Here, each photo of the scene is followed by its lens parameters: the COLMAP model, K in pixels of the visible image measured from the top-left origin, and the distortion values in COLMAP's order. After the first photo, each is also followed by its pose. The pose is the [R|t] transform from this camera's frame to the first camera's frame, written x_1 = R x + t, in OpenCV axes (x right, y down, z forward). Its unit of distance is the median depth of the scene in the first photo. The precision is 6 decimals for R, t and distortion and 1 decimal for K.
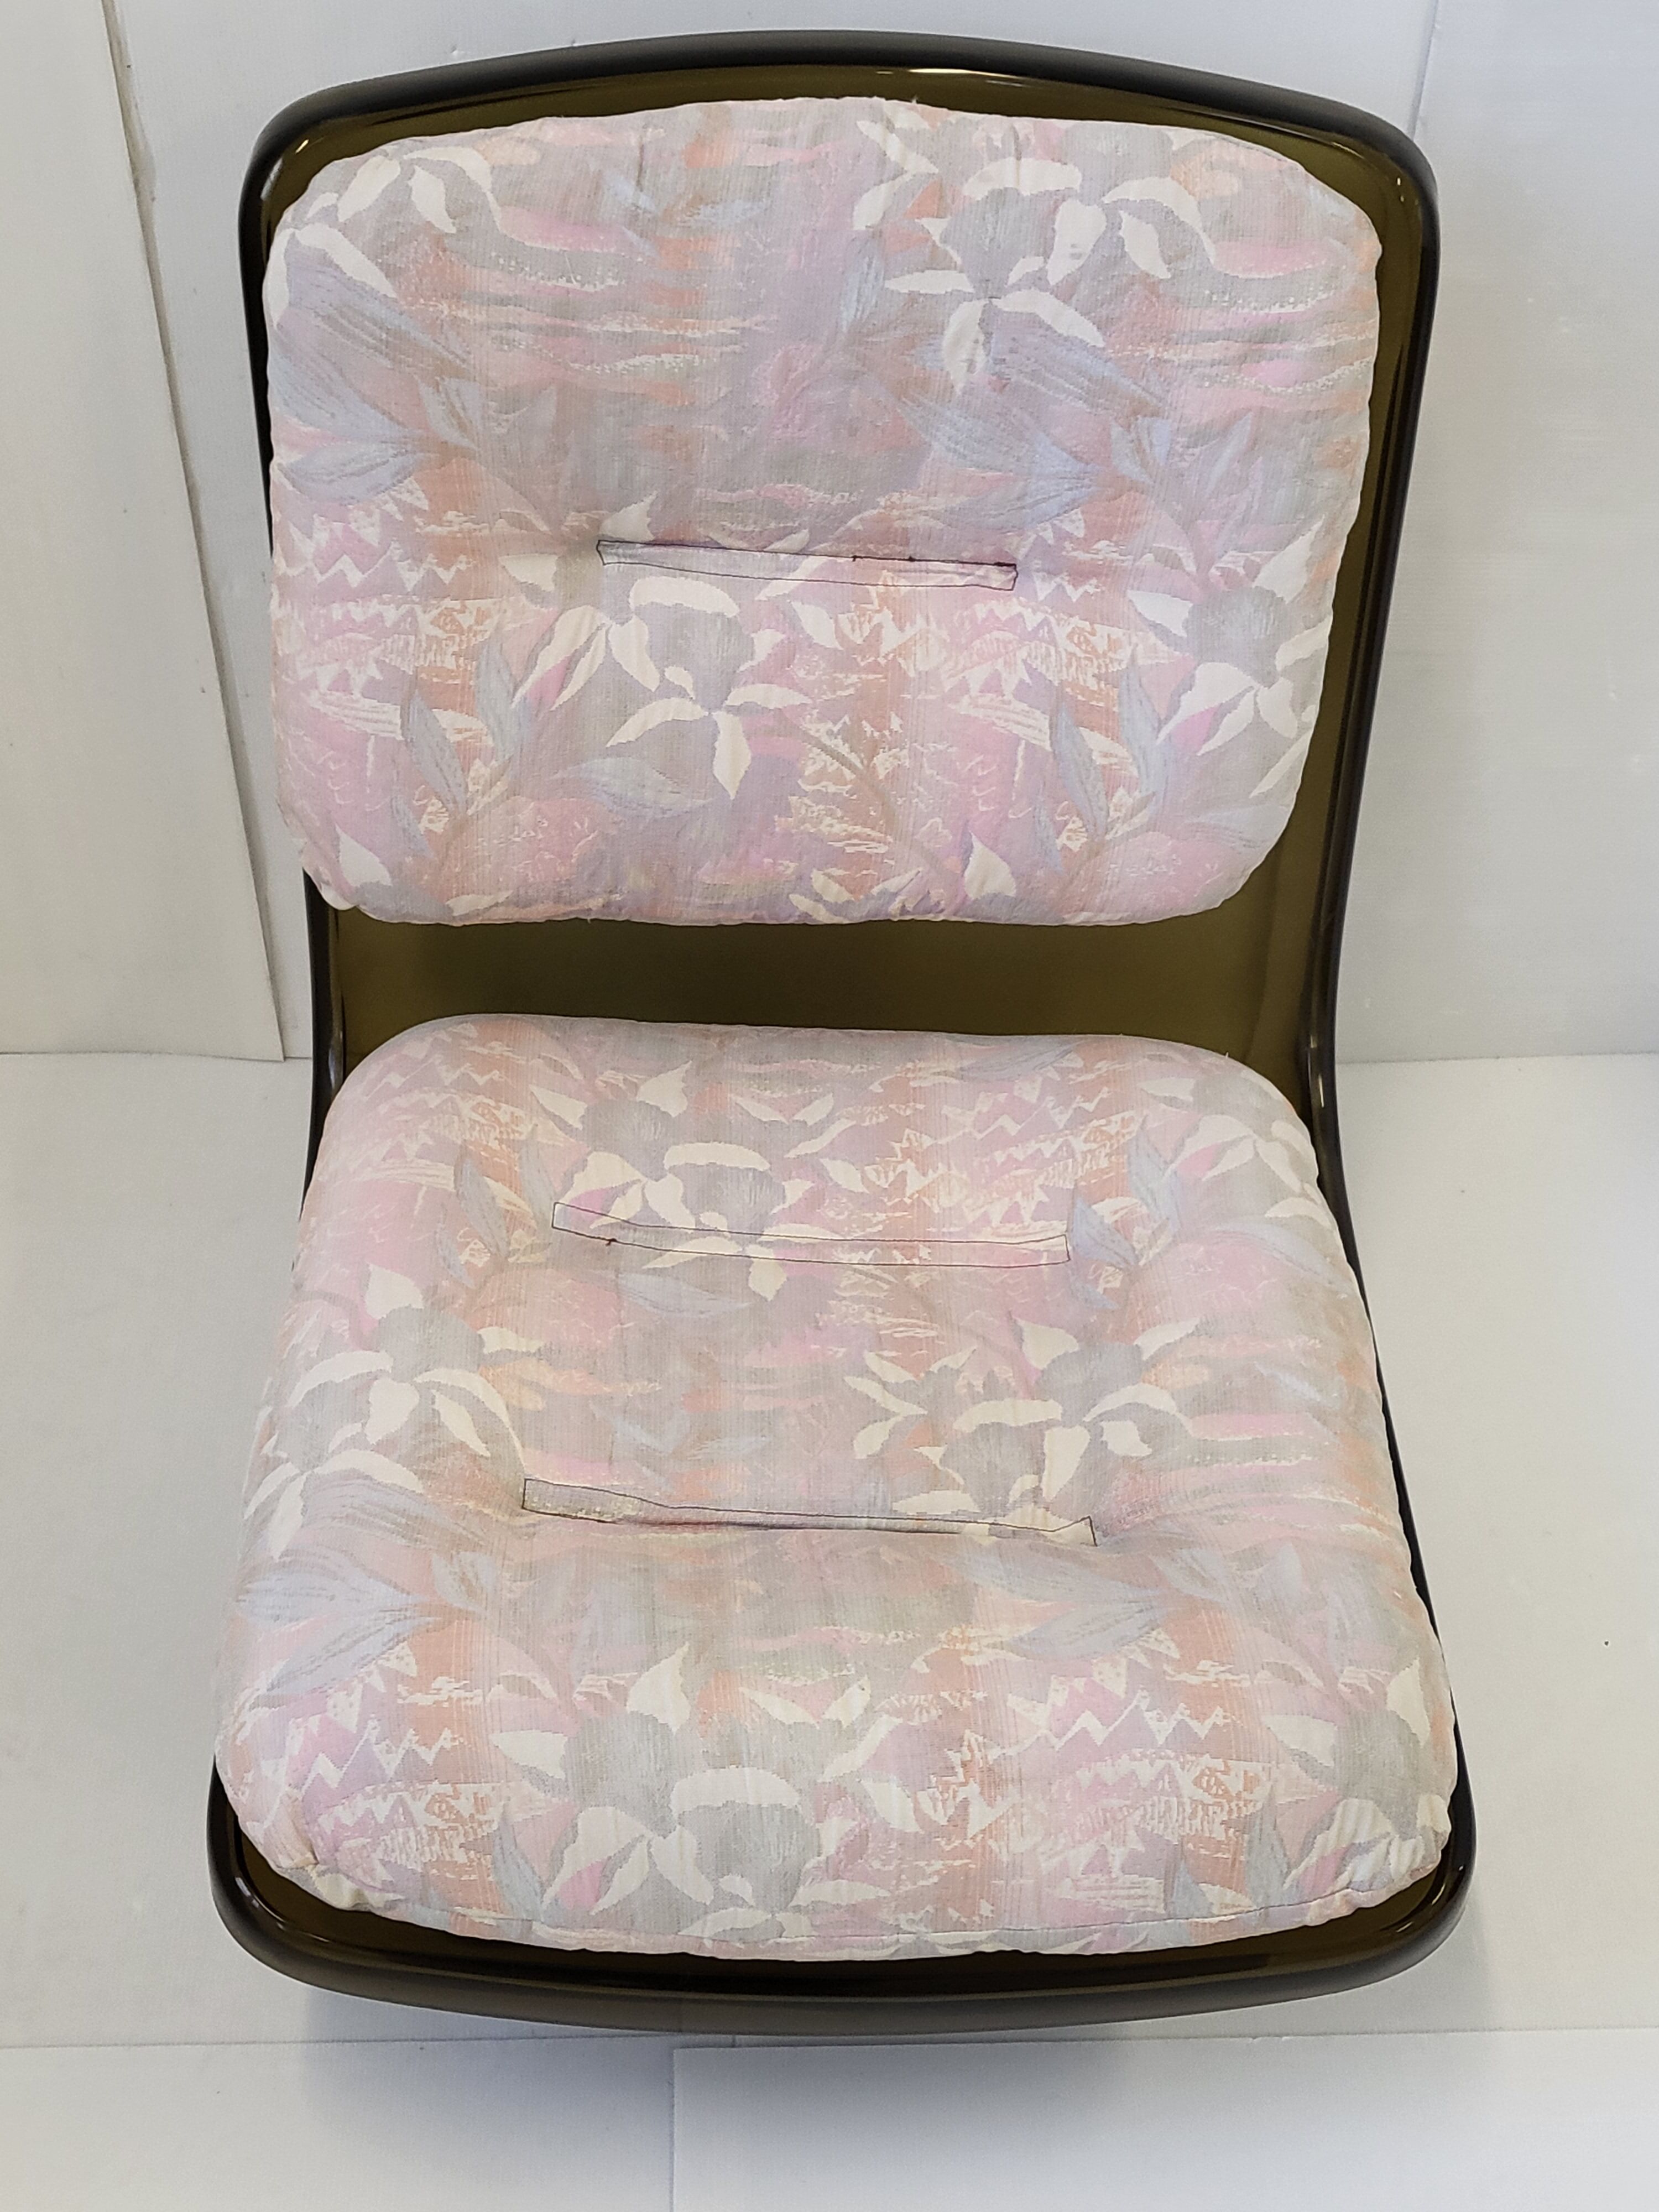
lens RADIAL K [[2844.7, 0, 829.5], [0, 2844.7, 1106.0], [0, 0, 1]] dist [0.165091, -1.002475]
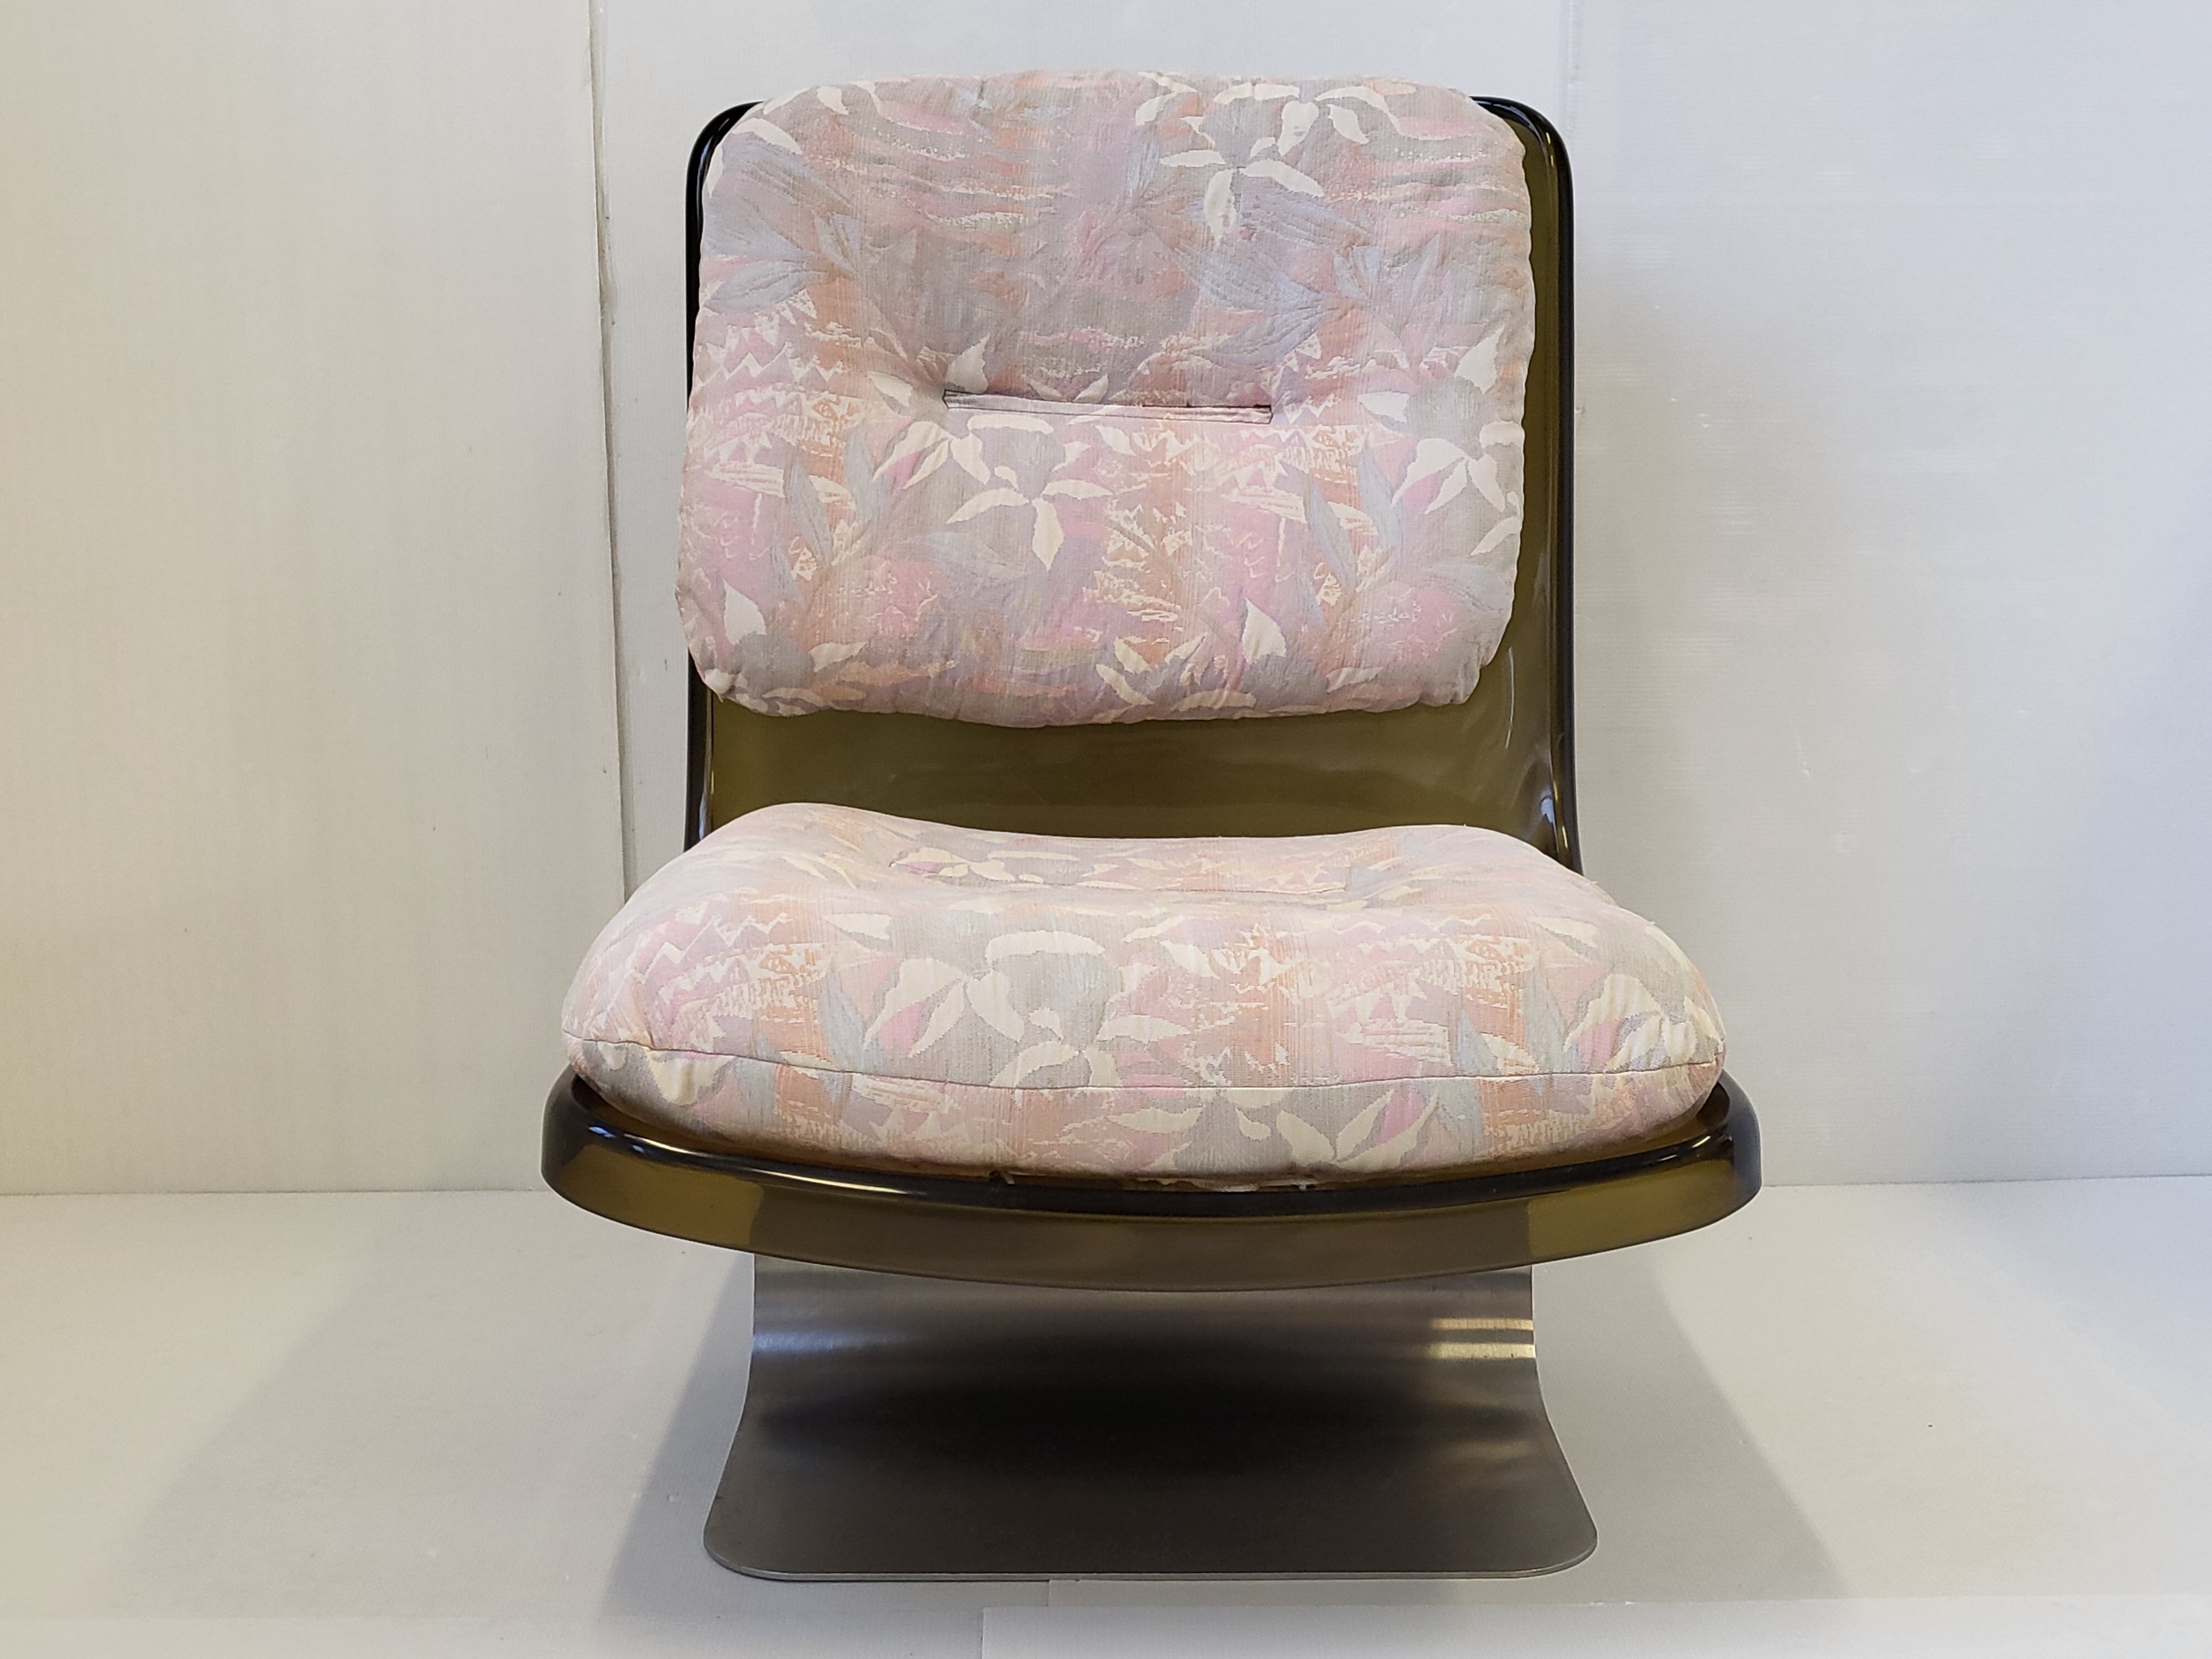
lens RADIAL K [[2844.7, 0, 1106.0], [0, 2844.7, 829.5], [0, 0, 1]] dist [0.165091, -1.002475]
pose [[0.999661, -0.021760, -0.014265, 0.006056], [0.009001, 0.803614, -0.595083, 0.751262], [0.024413, 0.594753, 0.803538, 0.090799]]
